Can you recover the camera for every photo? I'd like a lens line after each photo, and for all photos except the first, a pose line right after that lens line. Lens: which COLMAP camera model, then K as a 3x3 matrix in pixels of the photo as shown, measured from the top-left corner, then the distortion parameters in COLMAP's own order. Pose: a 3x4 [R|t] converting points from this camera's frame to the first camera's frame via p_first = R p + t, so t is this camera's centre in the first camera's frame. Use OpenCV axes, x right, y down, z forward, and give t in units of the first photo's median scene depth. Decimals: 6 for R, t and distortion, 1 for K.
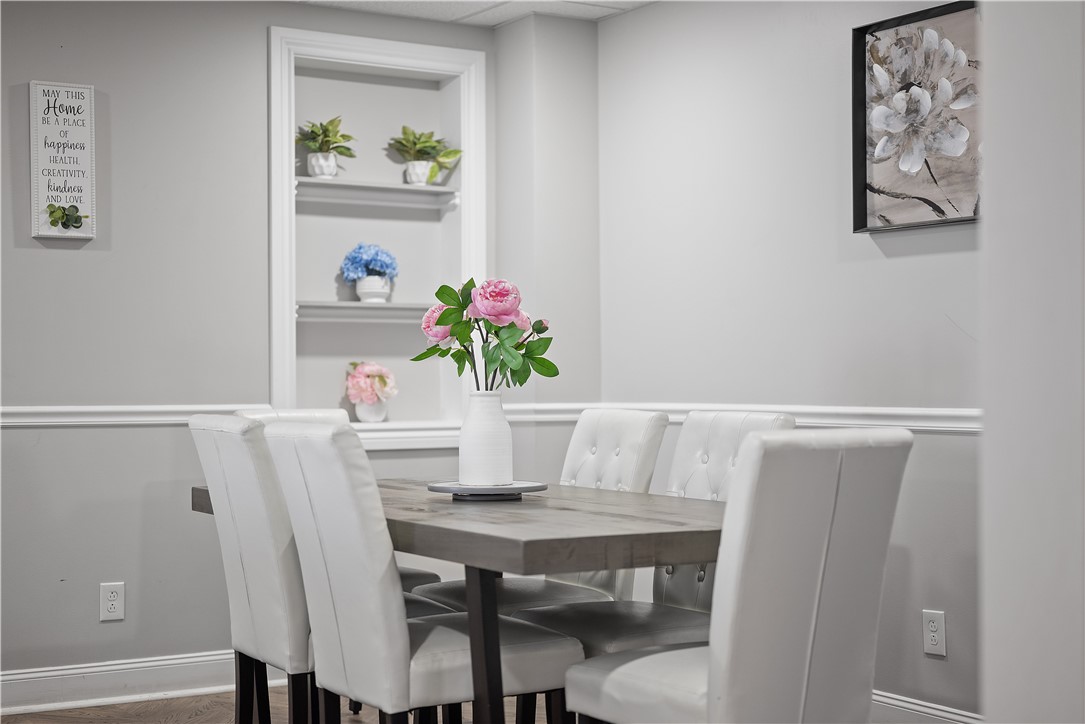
lens RADIAL K [[1566.0, 0, 542.5], [0, 1566.0, 362.0], [0, 0, 1]] dist [0.008700, -0.018930]
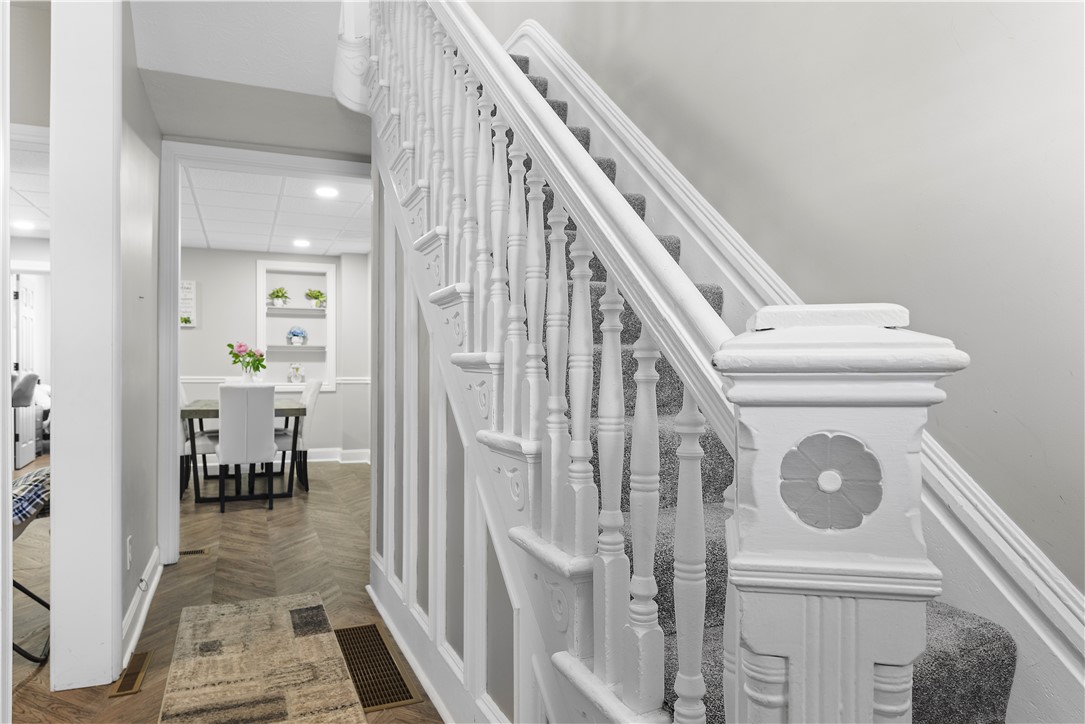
lens RADIAL K [[710.3, 0, 541.3], [0, 710.3, 373.4], [0, 0, 1]] dist [-0.001233, -0.000647]
pose [[0.986890, 0.008823, -0.161151, 0.767709], [-0.006143, 0.999835, 0.017122, -0.010447], [0.161276, -0.015908, 0.986781, -0.421549]]
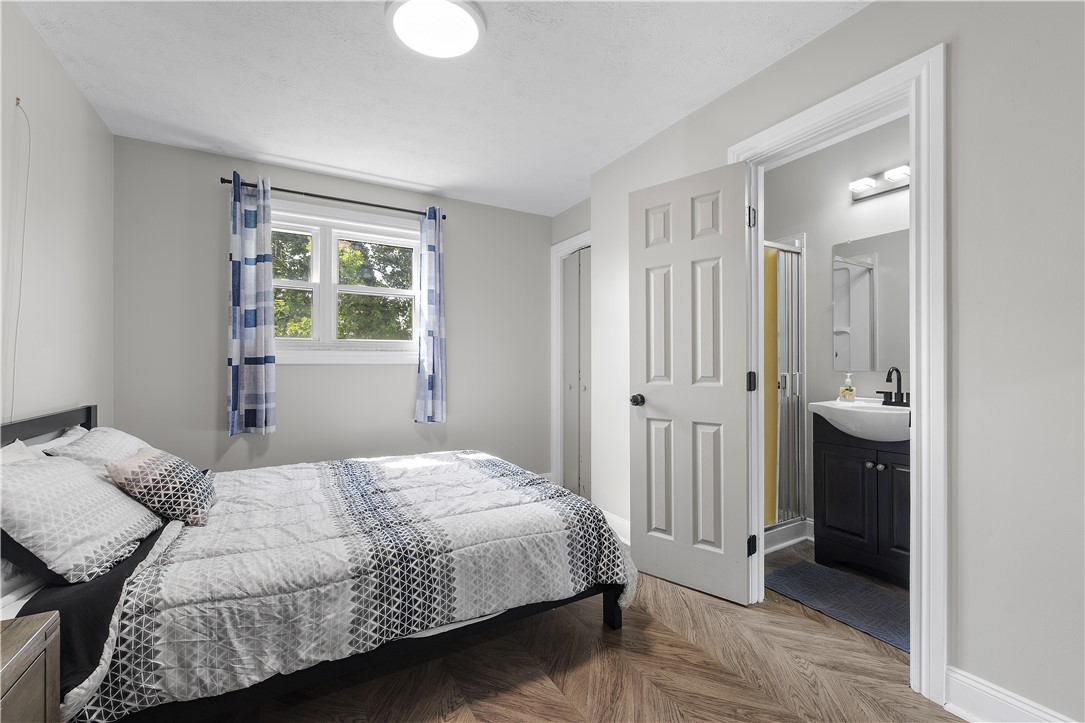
lens RADIAL K [[455.2, 0, 546.8], [0, 455.2, 364.2], [0, 0, 1]] dist [-0.012688, 0.000010]
pose [[0.999407, 0.001550, -0.034401, -0.594870], [-0.001335, 0.999979, 0.006275, 0.004620], [0.034410, -0.006225, 0.999388, 1.006963]]
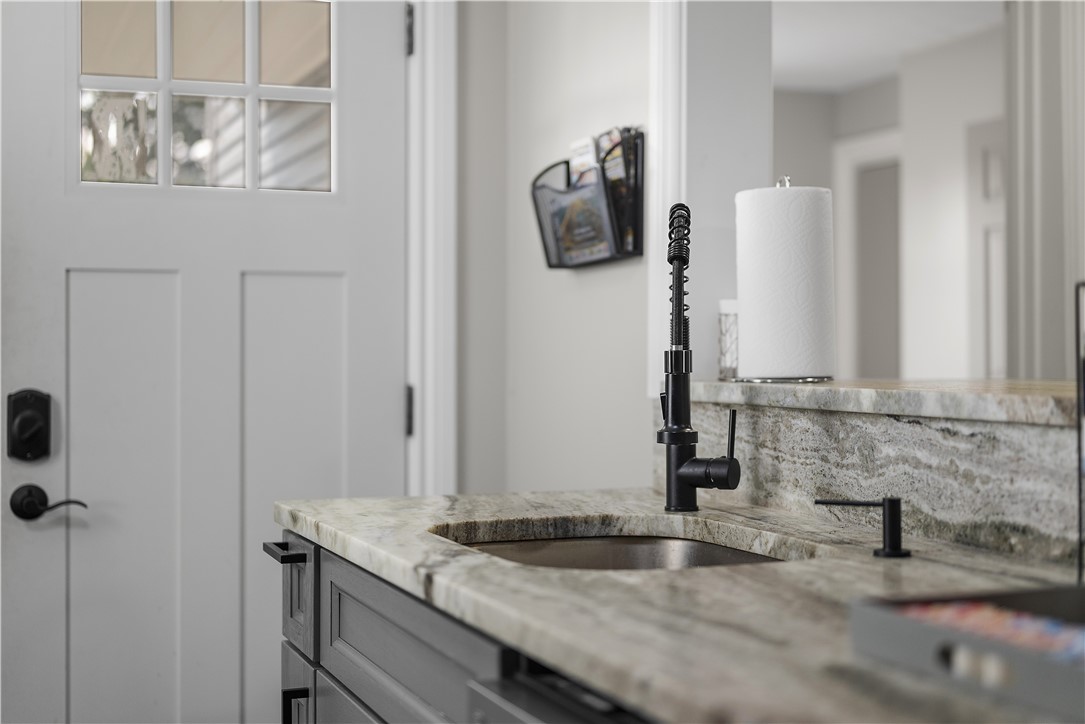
lens RADIAL K [[1566.0, 0, 542.5], [0, 1566.0, 362.0], [0, 0, 1]] dist [0.008700, -0.018930]
pose [[0.980385, 0.002695, -0.197073, -0.592178], [0.000050, 0.999903, 0.013922, -0.007052], [0.197092, -0.013658, 0.980290, 0.157163]]
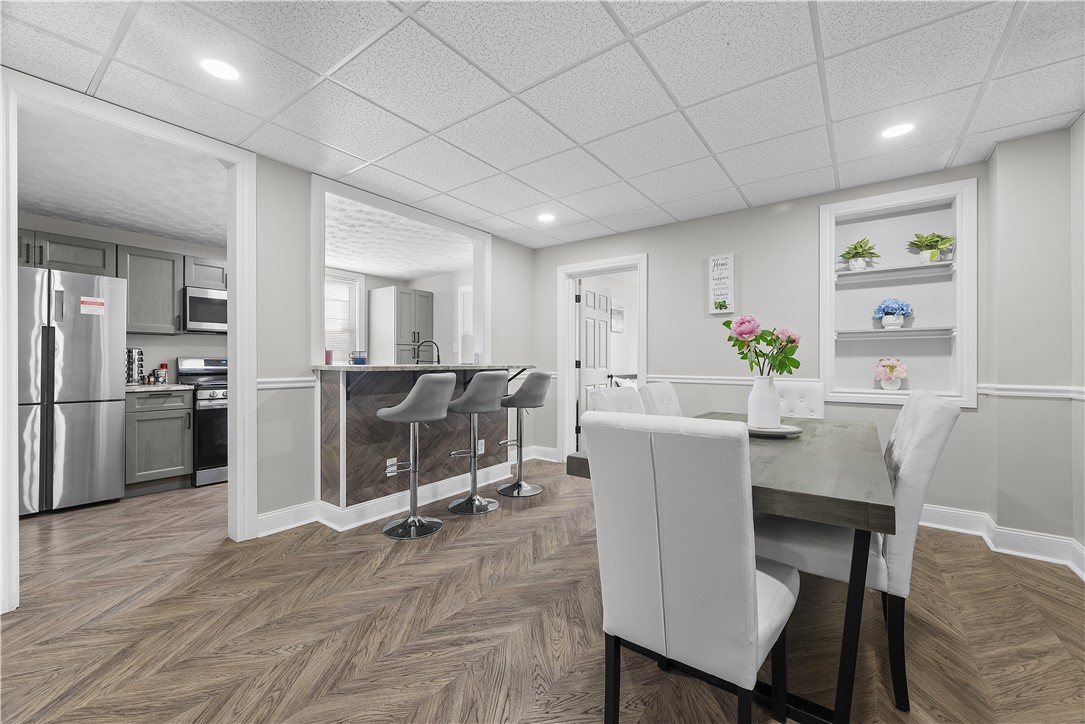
lens RADIAL K [[432.1, 0, 544.3], [0, 432.1, 362.8], [0, 0, 1]] dist [-0.000859, -0.000082]
pose [[0.366222, 0.003584, -0.930520, 0.296134], [0.005048, 0.999970, 0.005838, -0.000875], [0.930514, -0.006835, 0.366193, 0.500301]]
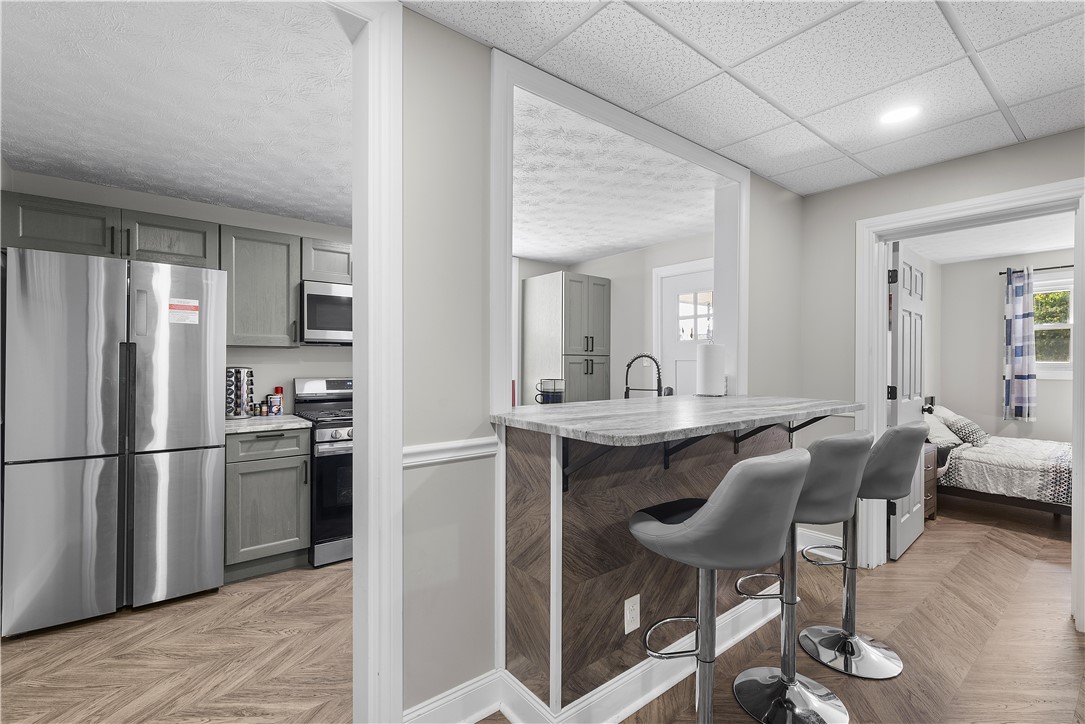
lens RADIAL K [[485.5, 0, 546.1], [0, 485.5, 363.7], [0, 0, 1]] dist [0.001973, 0.000371]
pose [[0.117140, 0.006660, -0.993093, -0.045709], [0.003633, 0.999968, 0.007135, -0.037577], [0.993109, -0.004444, 0.117112, 0.411730]]
